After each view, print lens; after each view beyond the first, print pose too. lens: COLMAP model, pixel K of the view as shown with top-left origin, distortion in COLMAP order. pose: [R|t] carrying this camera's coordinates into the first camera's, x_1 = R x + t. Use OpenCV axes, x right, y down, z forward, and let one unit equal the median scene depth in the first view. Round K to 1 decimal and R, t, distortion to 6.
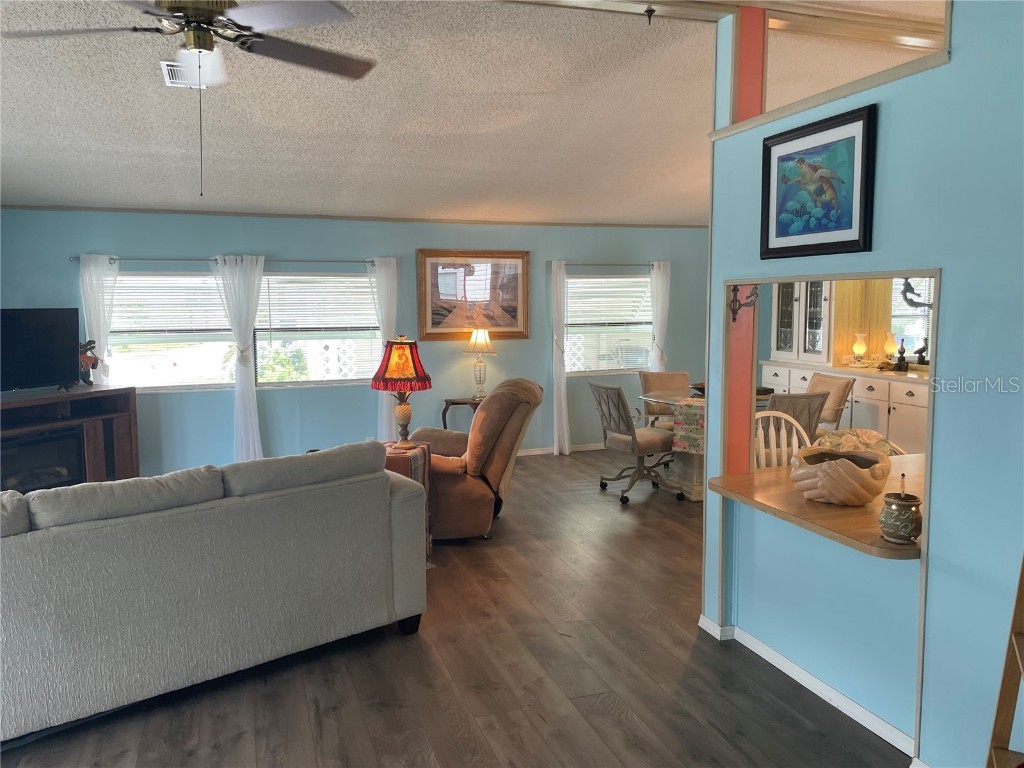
lens RADIAL K [[774.6, 0, 505.7], [0, 774.6, 374.9], [0, 0, 1]] dist [0.086063, -0.112277]
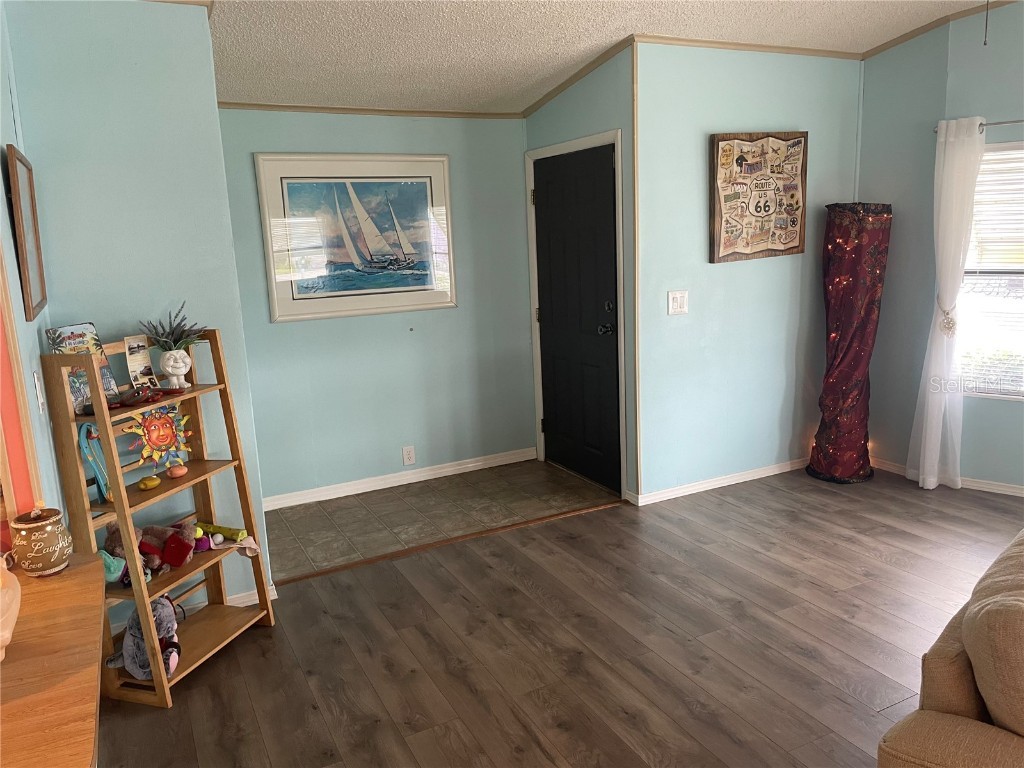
lens RADIAL K [[774.6, 0, 514.3], [0, 774.6, 377.6], [0, 0, 1]] dist [0.086063, -0.112277]
pose [[-0.988477, 0.078588, -0.129369, 0.095486], [0.038667, 0.957404, 0.286150, -0.126738], [0.146347, 0.277850, -0.949411, 1.272980]]
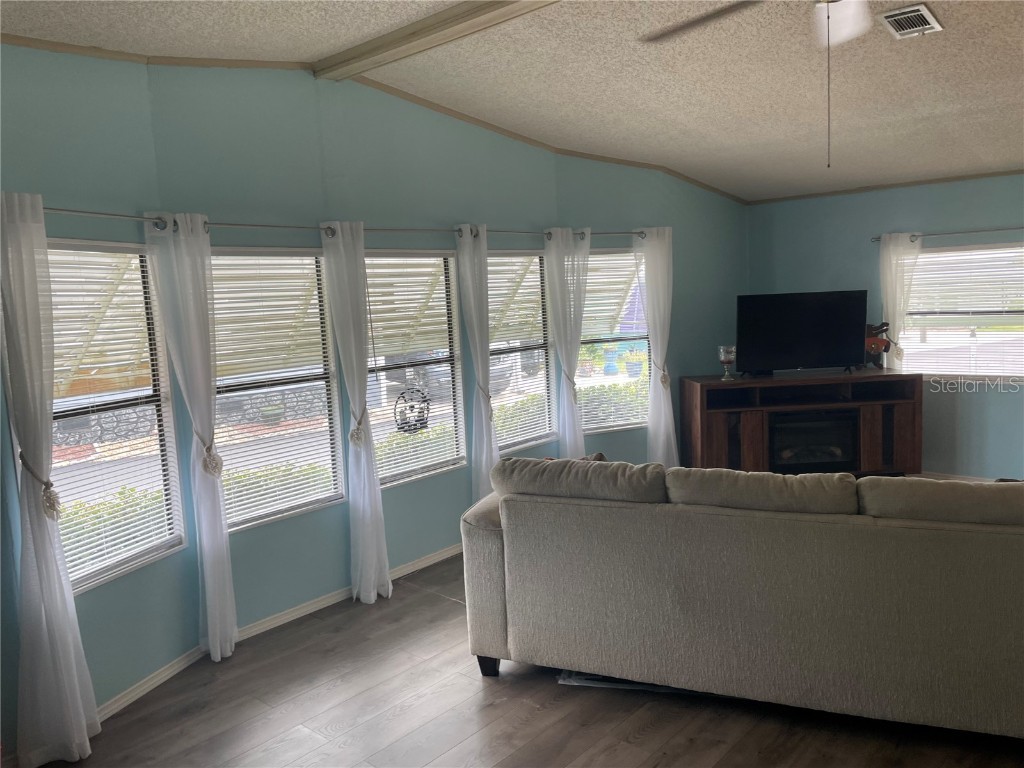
lens RADIAL K [[774.6, 0, 501.6], [0, 774.6, 376.5], [0, 0, 1]] dist [0.086063, -0.112277]
pose [[0.483063, 0.074929, -0.872373, 0.169288], [-0.045567, 0.997133, 0.060412, -0.025342], [0.874399, 0.010569, 0.485093, 0.203134]]
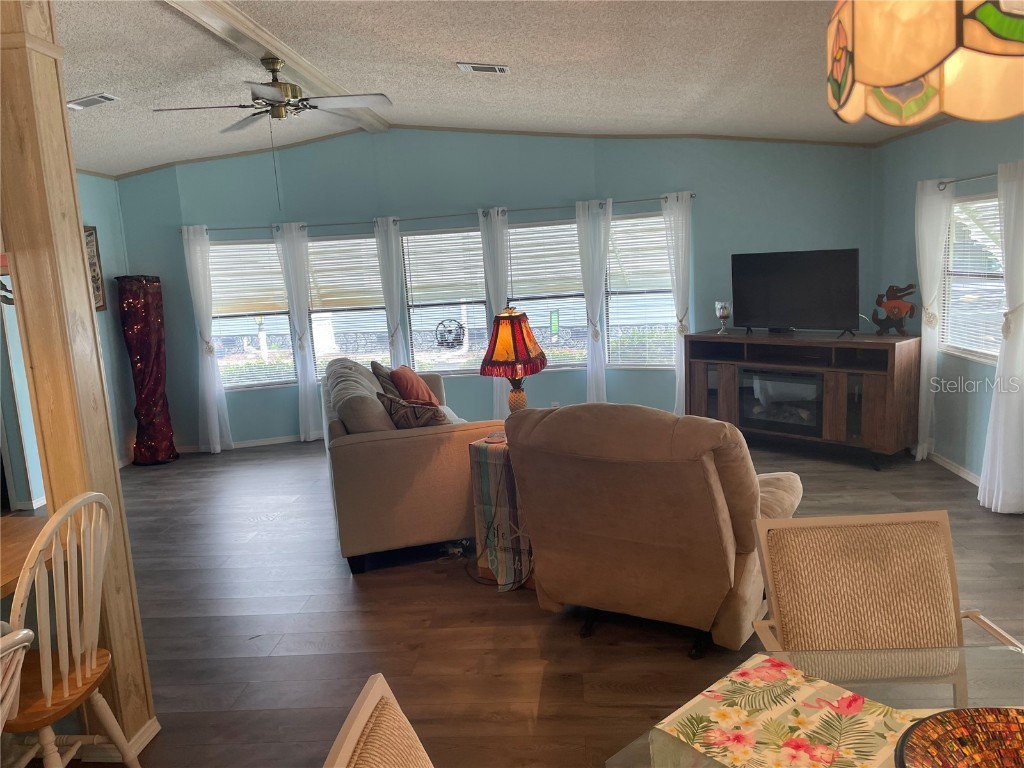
lens RADIAL K [[774.6, 0, 502.7], [0, 774.6, 391.0], [0, 0, 1]] dist [0.086063, -0.112277]
pose [[-0.393392, 0.180749, -0.901428, 0.770120], [-0.032748, 0.977107, 0.210215, -0.166782], [0.918787, 0.112217, -0.378467, 1.626251]]
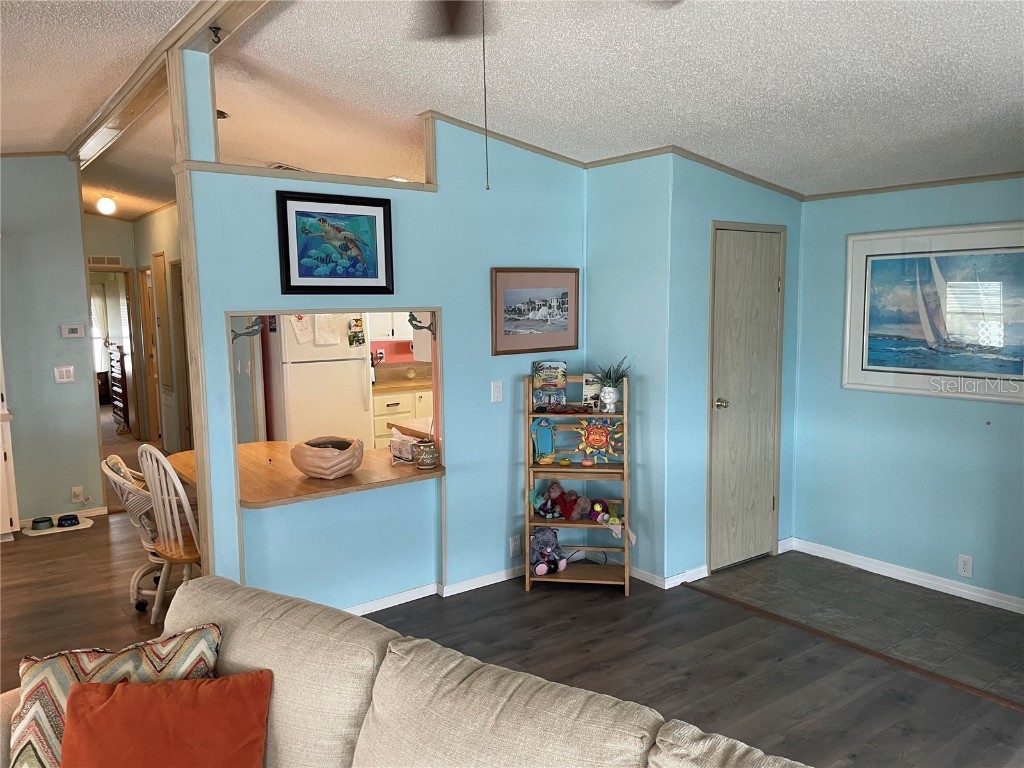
lens RADIAL K [[774.6, 0, 521.5], [0, 774.6, 385.3], [0, 0, 1]] dist [0.086063, -0.112277]
pose [[-0.301910, -0.087978, 0.949268, -0.808682], [0.114702, 0.985147, 0.127783, -0.110604], [-0.946411, 0.147462, -0.287335, 0.920089]]
